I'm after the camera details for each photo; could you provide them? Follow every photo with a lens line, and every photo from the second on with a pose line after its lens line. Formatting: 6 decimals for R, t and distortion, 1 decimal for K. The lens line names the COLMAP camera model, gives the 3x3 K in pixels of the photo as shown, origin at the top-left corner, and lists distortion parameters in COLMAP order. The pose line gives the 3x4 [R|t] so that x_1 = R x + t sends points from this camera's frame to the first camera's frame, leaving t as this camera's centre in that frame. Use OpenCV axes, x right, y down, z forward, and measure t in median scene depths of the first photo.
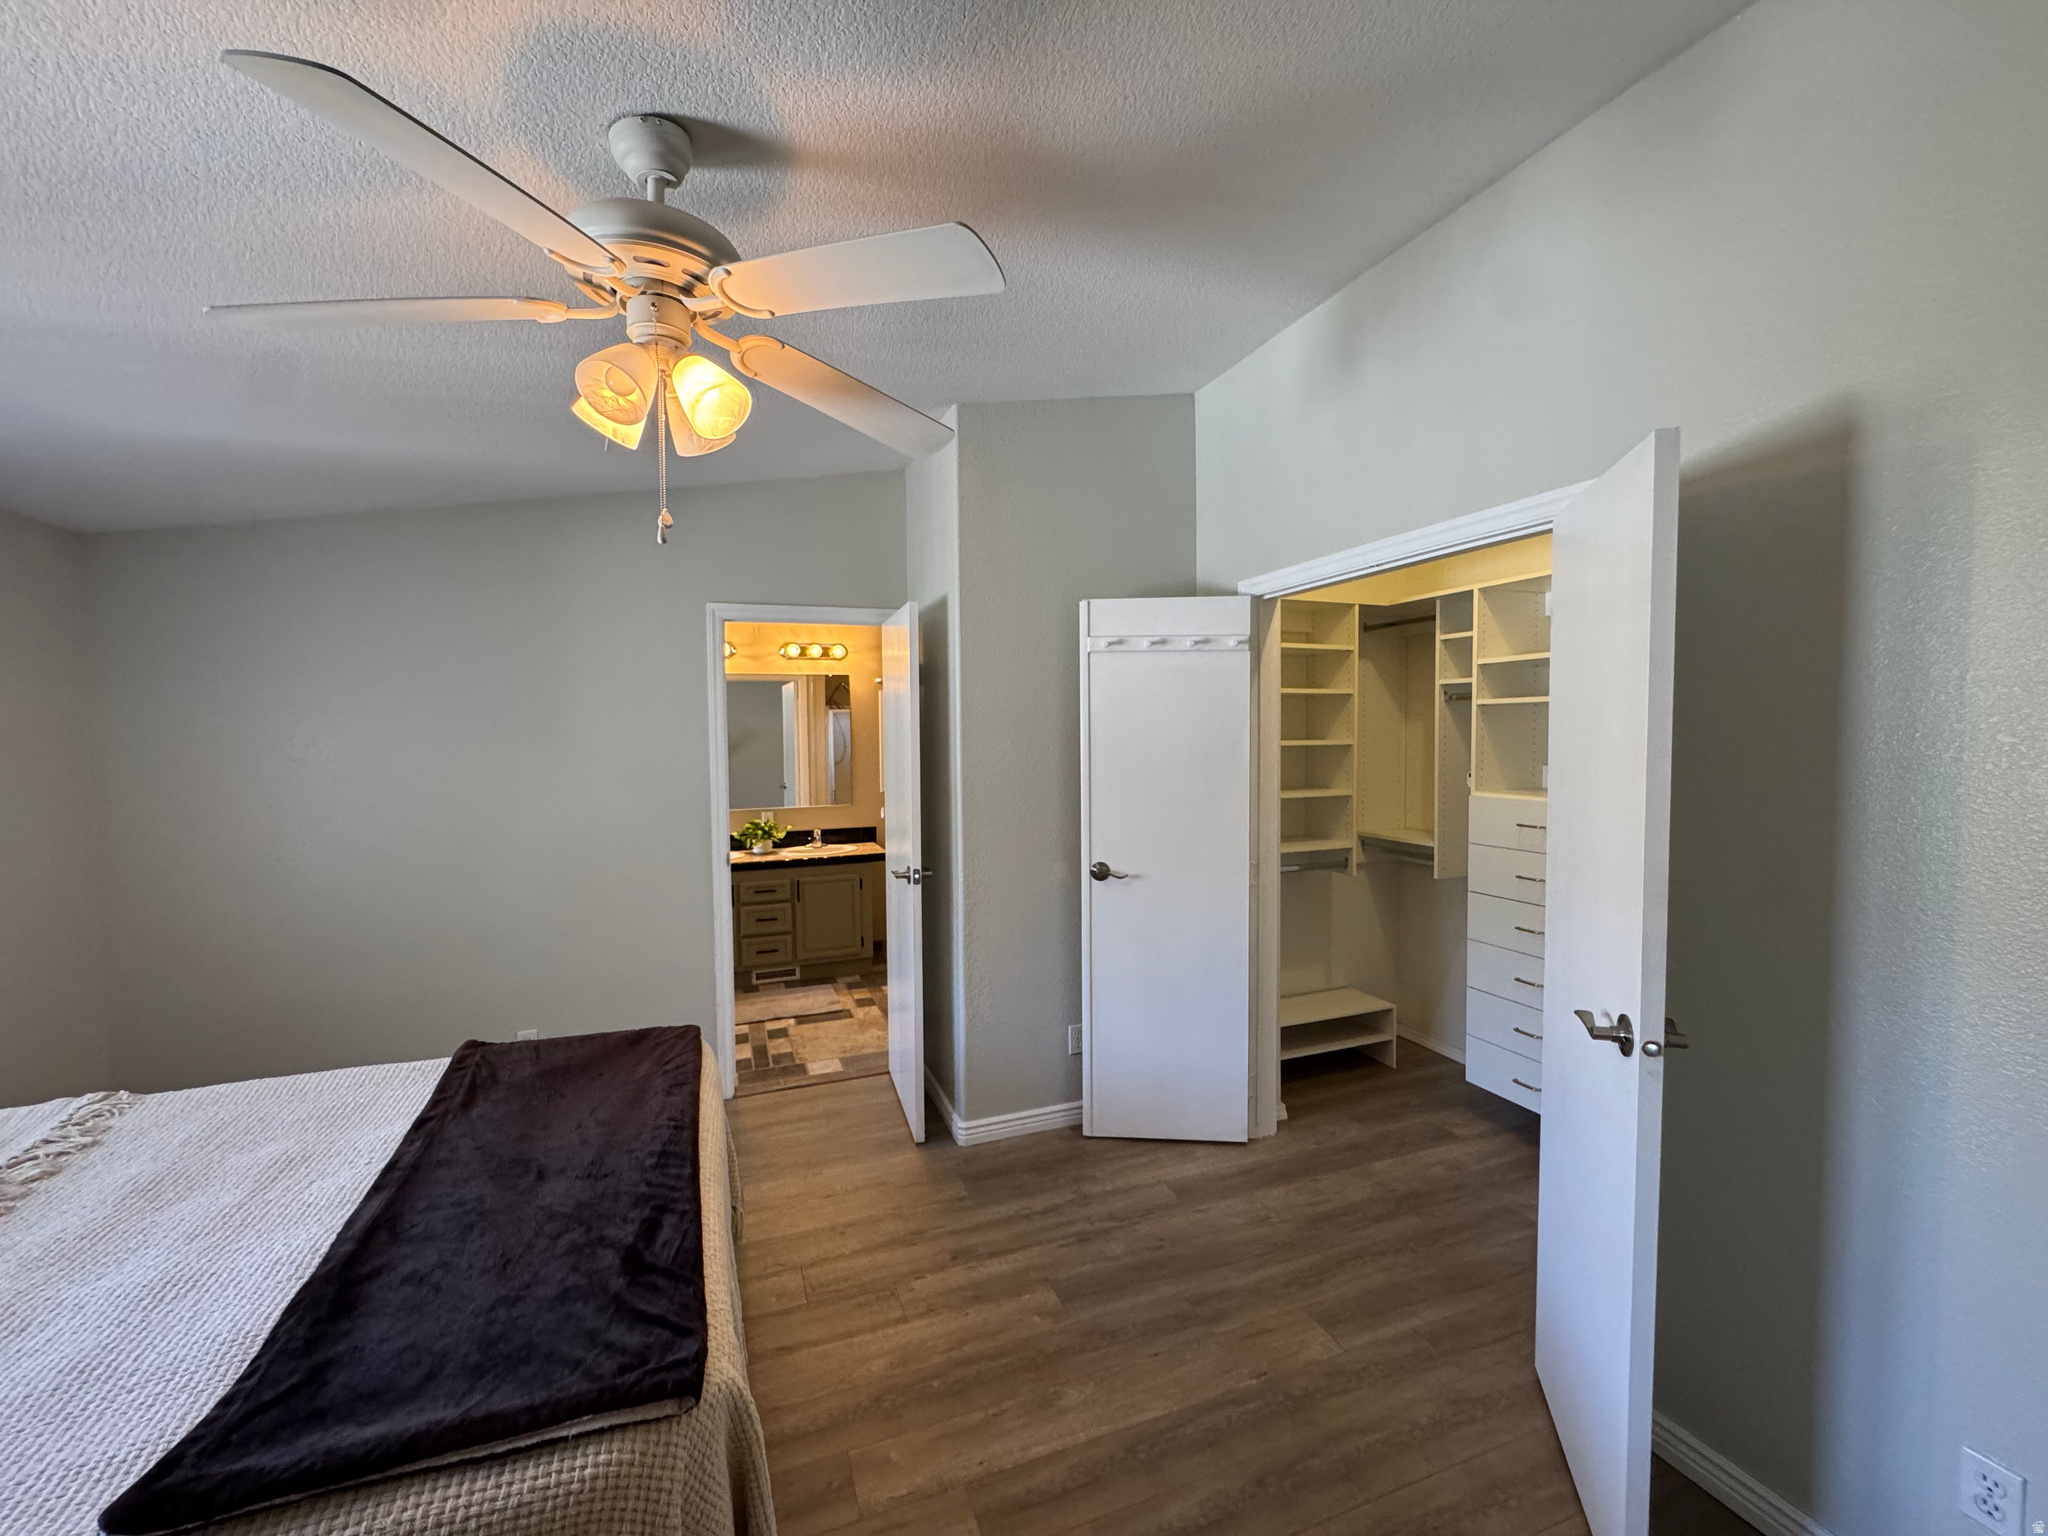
lens RADIAL K [[819.9, 0, 1029.2], [0, 819.9, 767.6], [0, 0, 1]] dist [-0.001510, 0.000231]
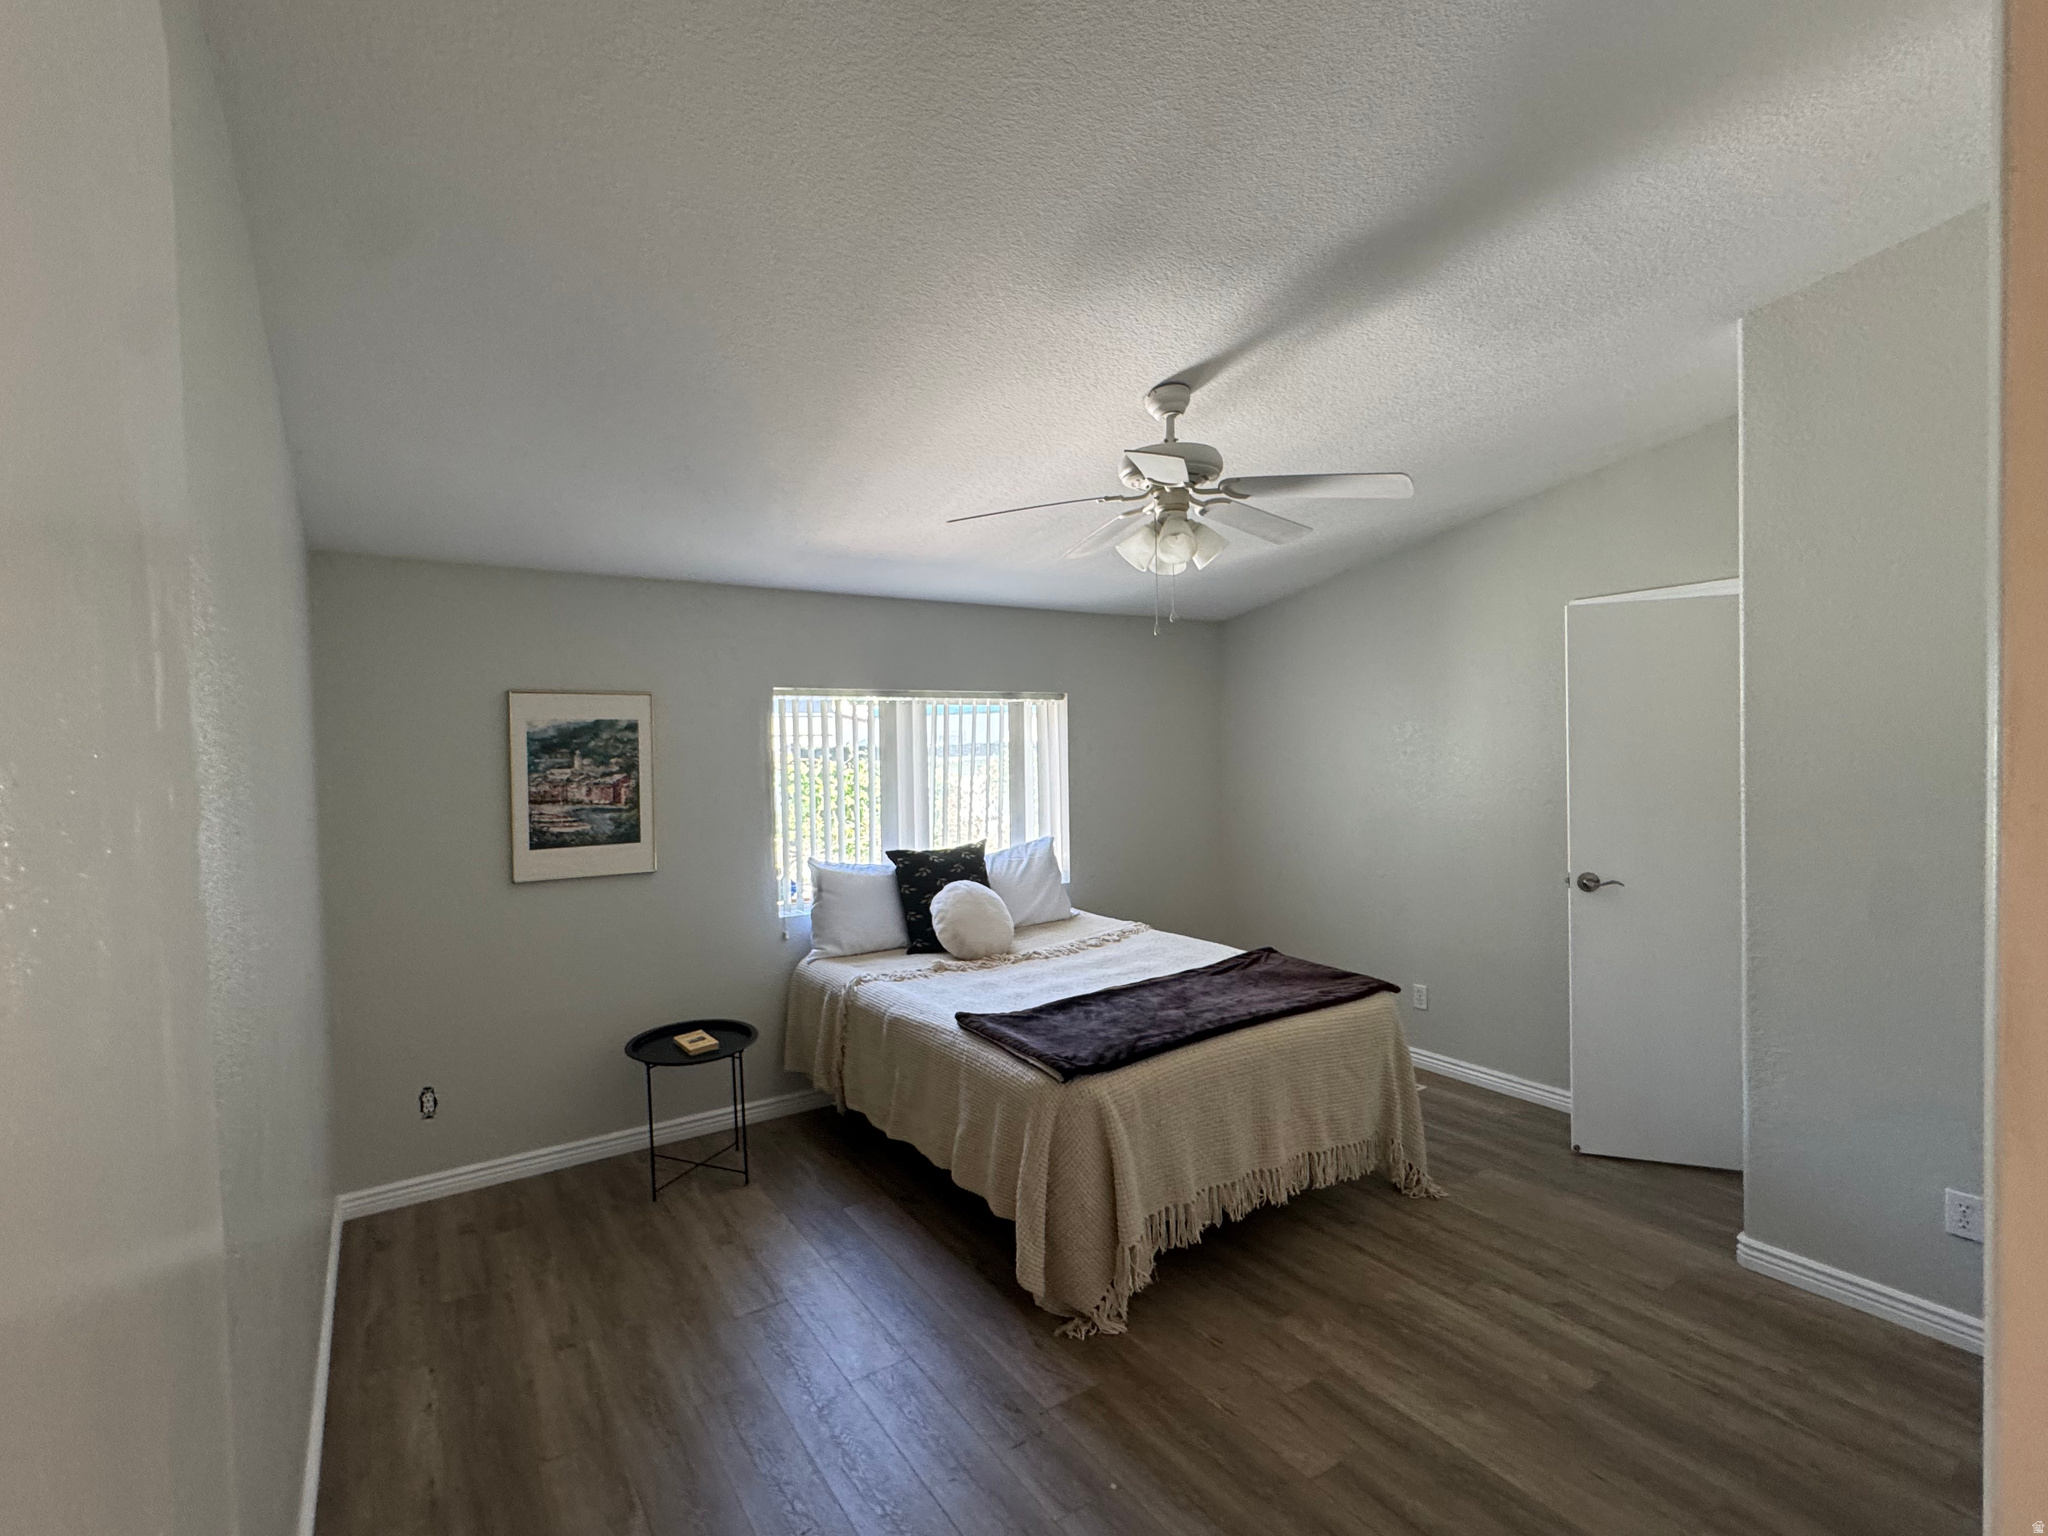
lens RADIAL K [[946.0, 0, 1029.1], [0, 946.0, 763.3], [0, 0, 1]] dist [-0.000575, -0.000609]
pose [[0.235959, 0.027854, -0.971364, 1.042428], [-0.025480, 0.999423, 0.022469, -0.030985], [0.971429, 0.019448, 0.236532, 0.201398]]
